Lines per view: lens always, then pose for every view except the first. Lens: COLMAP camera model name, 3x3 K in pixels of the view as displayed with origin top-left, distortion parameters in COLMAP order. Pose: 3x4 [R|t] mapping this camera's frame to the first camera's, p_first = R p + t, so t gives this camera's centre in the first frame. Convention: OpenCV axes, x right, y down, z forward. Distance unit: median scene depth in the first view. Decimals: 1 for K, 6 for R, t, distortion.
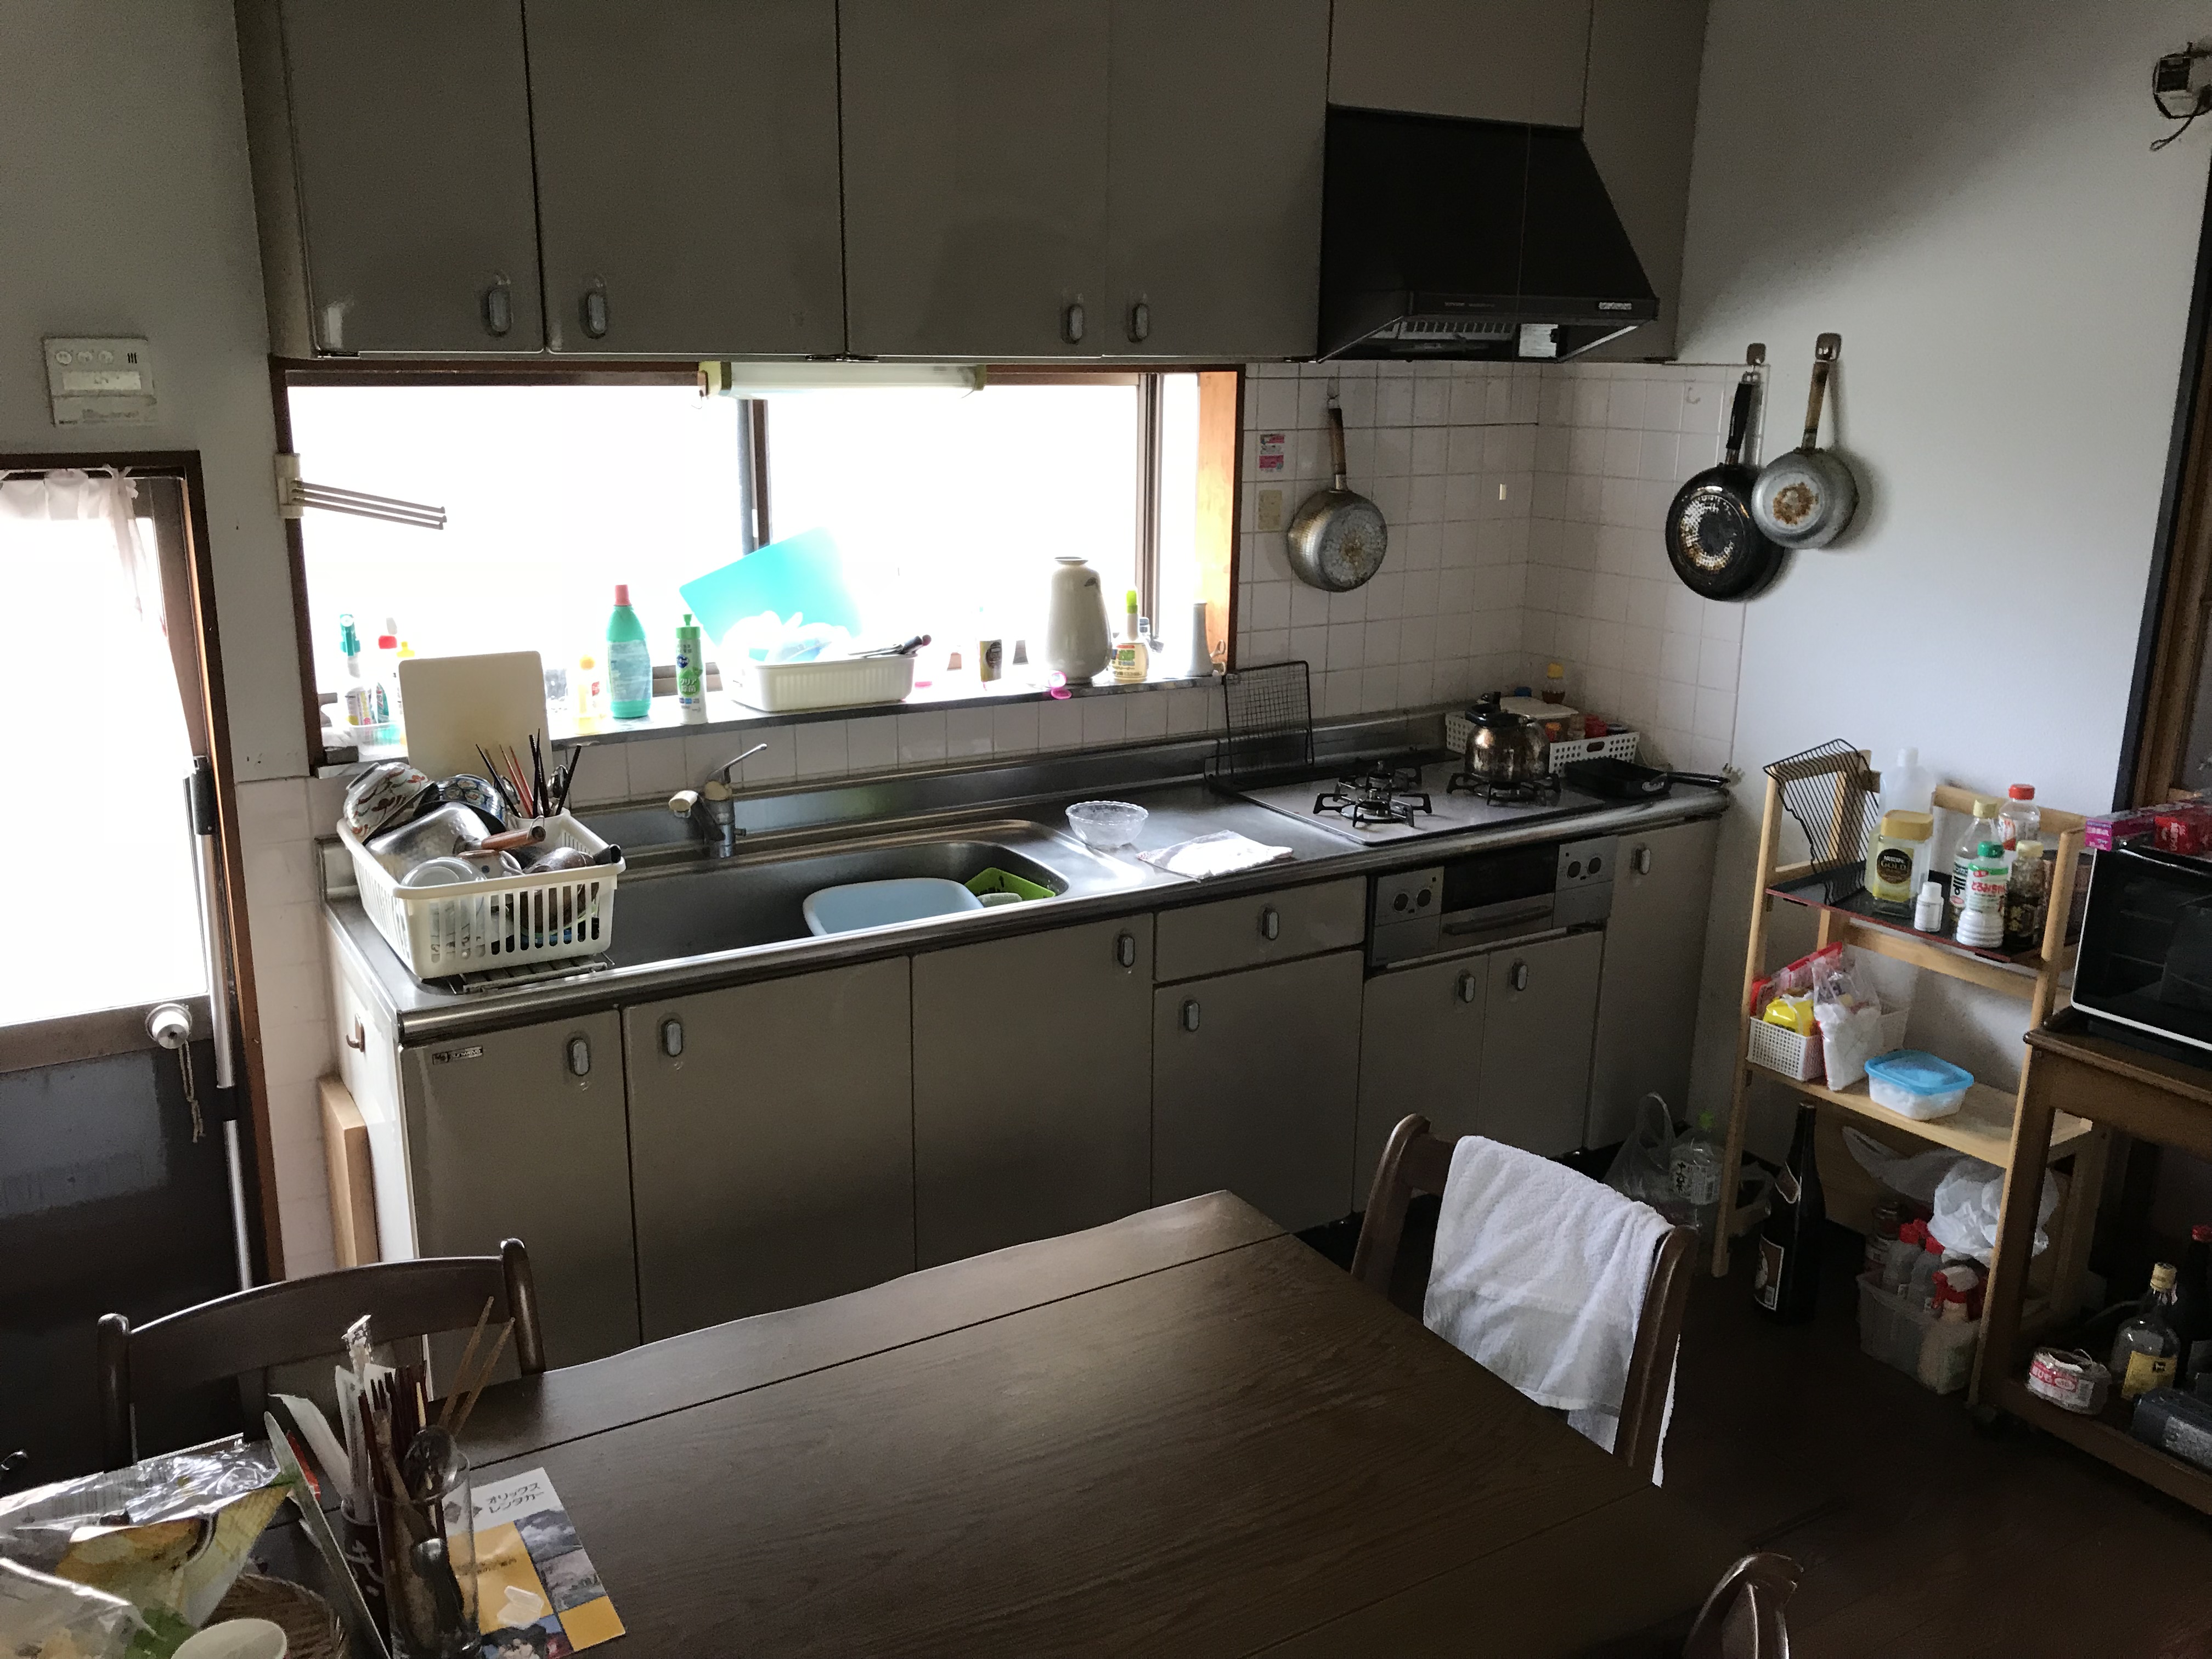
lens RADIAL K [[1834.1, 0, 1103.5], [0, 1834.1, 828.3], [0, 0, 1]] dist [0.036244, -0.046718]
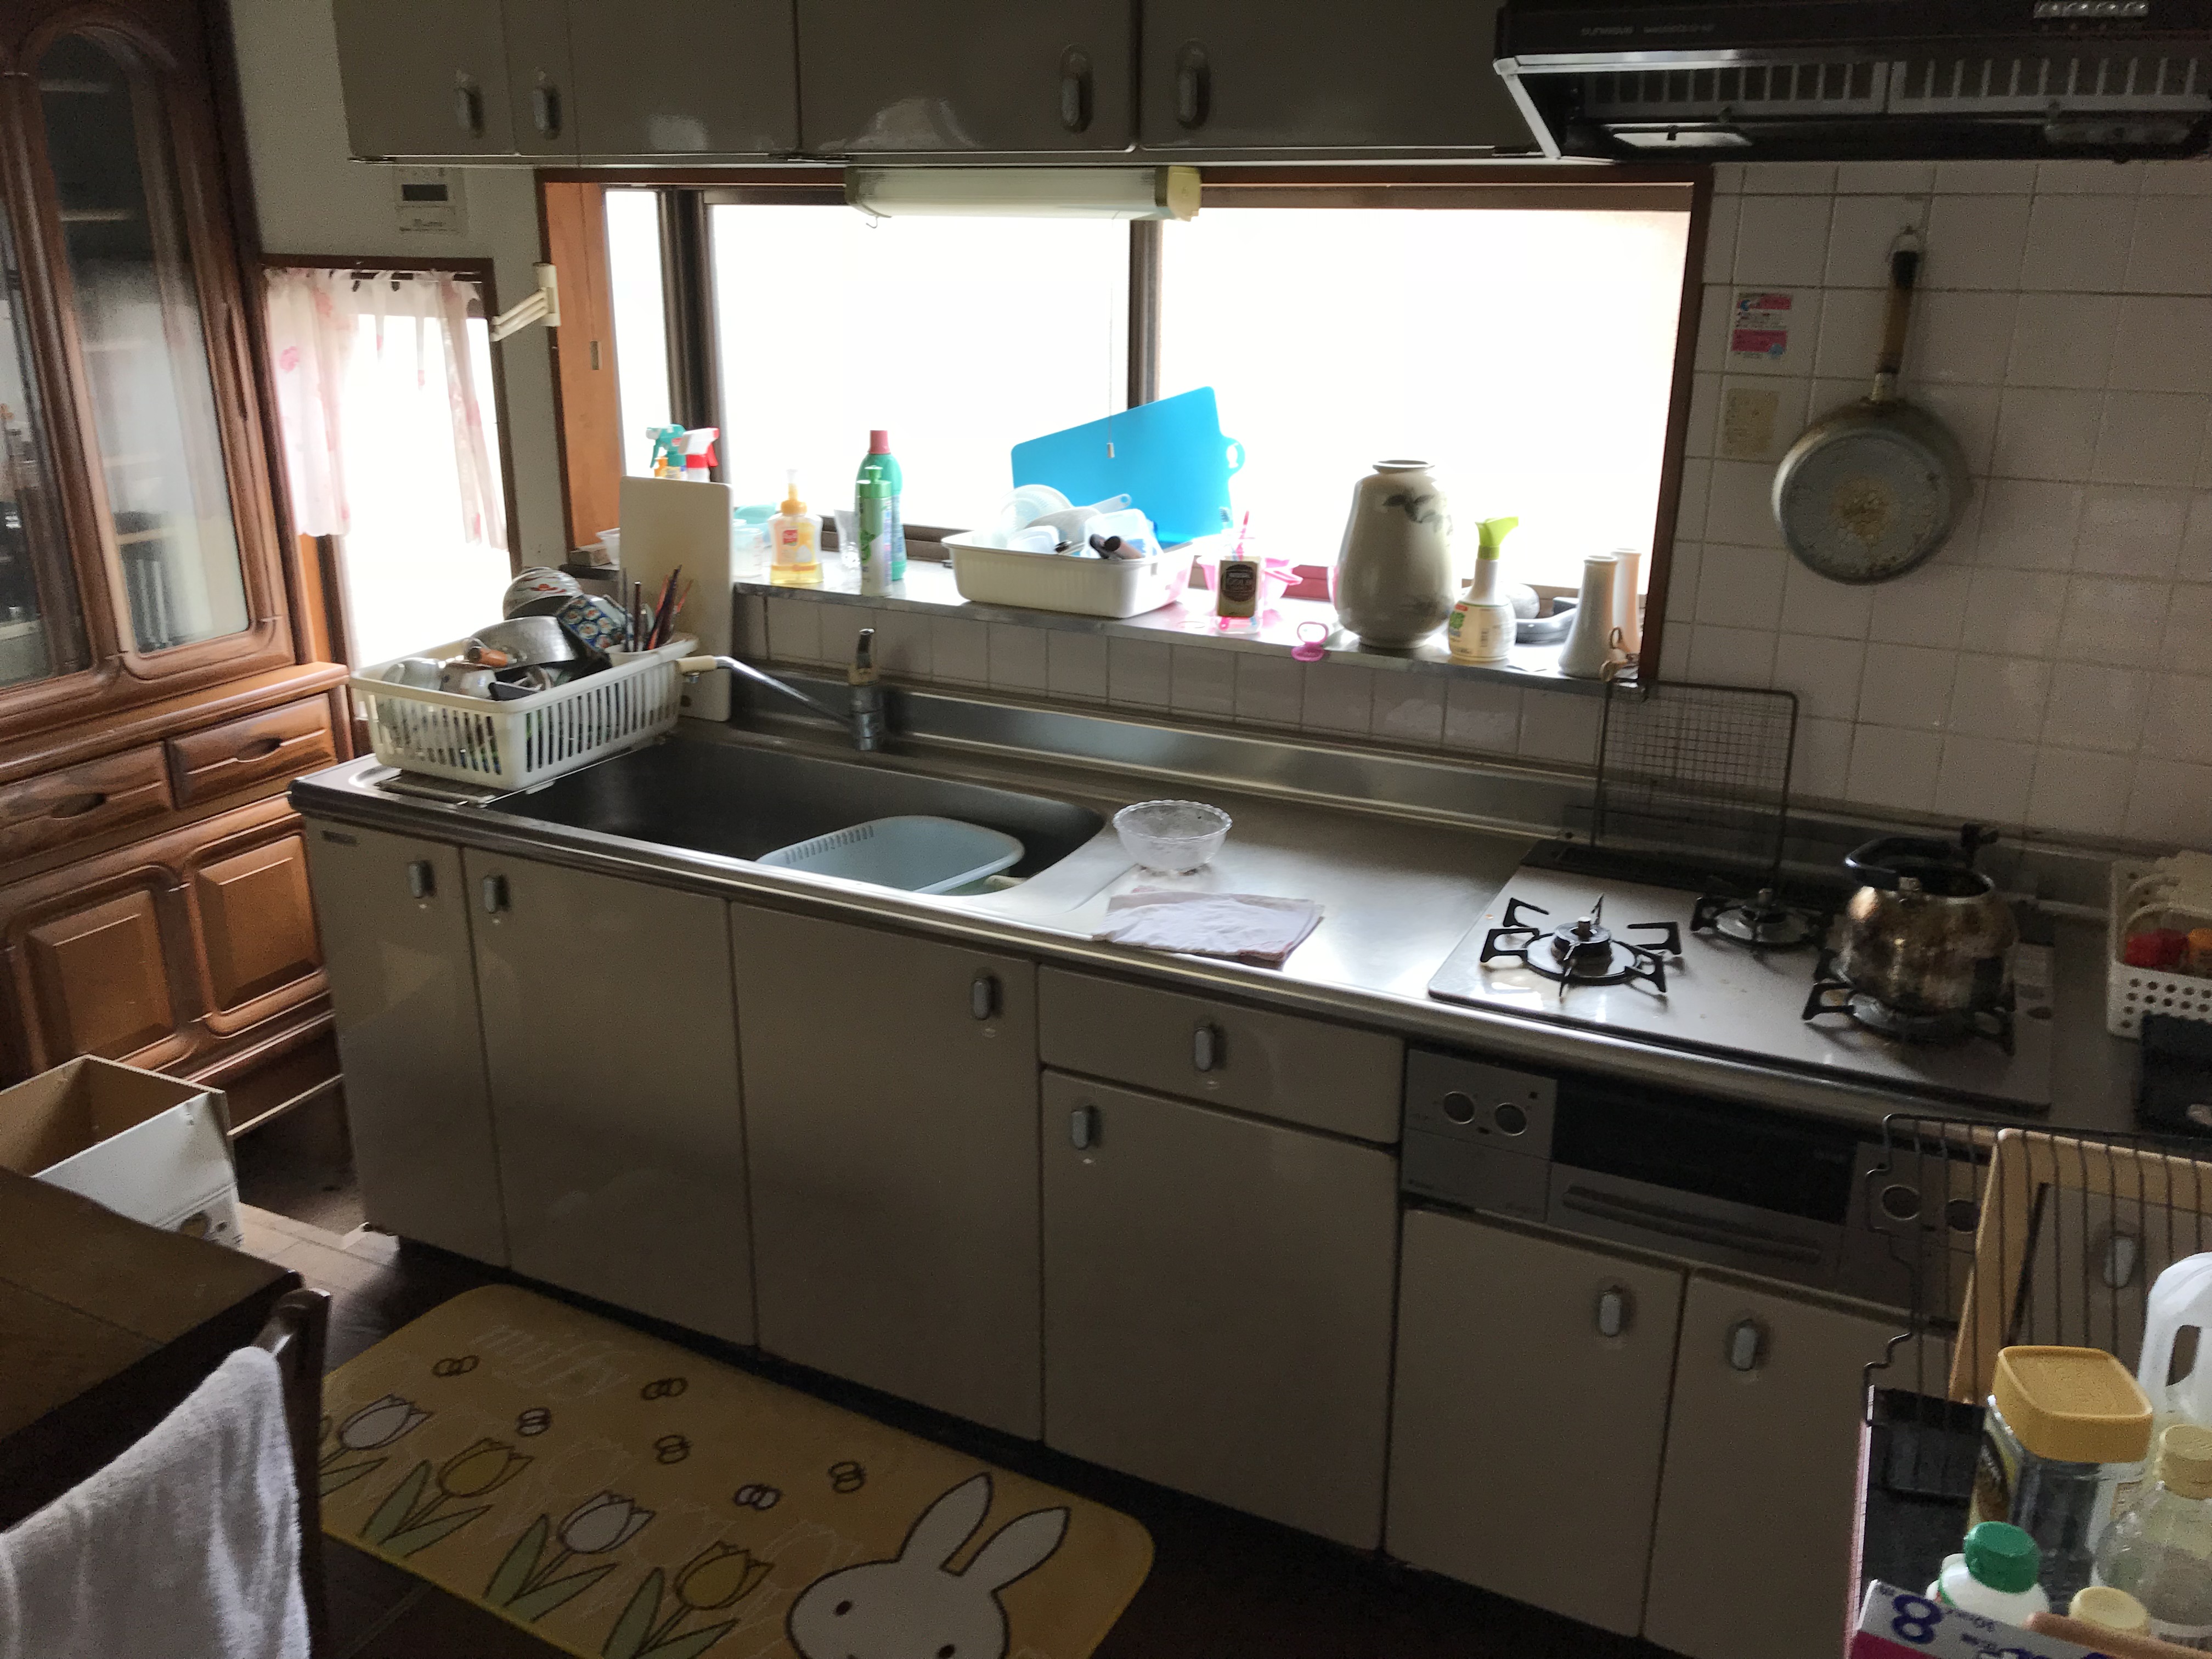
lens RADIAL K [[1834.1, 0, 1105.6], [0, 1834.1, 809.6], [0, 0, 1]] dist [0.036244, -0.046718]
pose [[0.555803, 0.259996, -0.789611, 0.533762], [-0.208335, 0.963087, 0.170471, -0.125945], [0.804786, 0.069755, 0.589453, 0.555850]]
